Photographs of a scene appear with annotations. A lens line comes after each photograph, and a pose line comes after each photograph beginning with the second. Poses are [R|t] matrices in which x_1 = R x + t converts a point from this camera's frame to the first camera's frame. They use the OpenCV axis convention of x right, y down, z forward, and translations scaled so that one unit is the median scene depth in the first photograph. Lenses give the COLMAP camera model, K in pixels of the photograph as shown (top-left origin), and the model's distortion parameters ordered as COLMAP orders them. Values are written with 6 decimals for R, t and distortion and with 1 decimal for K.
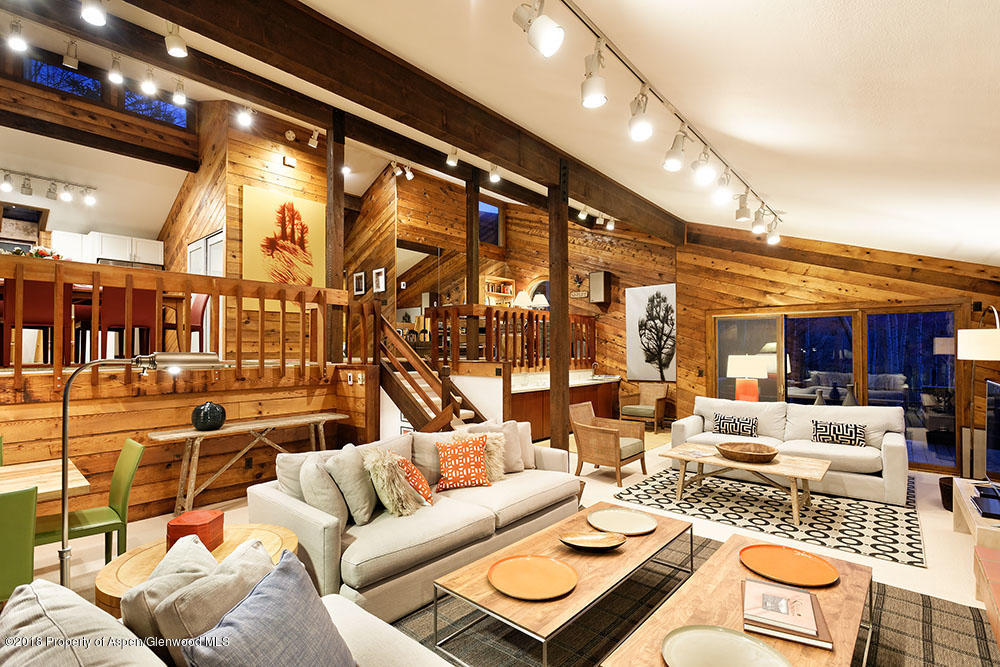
lens RADIAL K [[473.7, 0, 500.8], [0, 473.7, 340.3], [0, 0, 1]] dist [-0.006061, -0.000685]
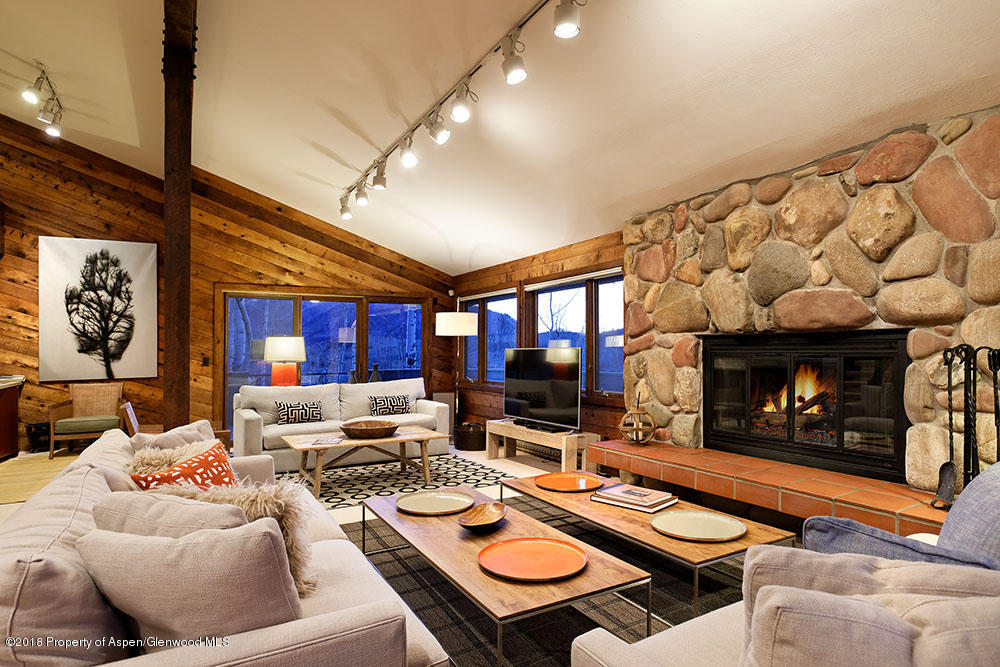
lens RADIAL K [[547.0, 0, 492.1], [0, 547.0, 349.2], [0, 0, 1]] dist [-0.000986, 0.000198]
pose [[0.326207, 0.000167, 0.945298, -0.262144], [-0.009485, 0.999950, 0.003096, 0.038058], [-0.945251, -0.009976, 0.326192, 0.228502]]
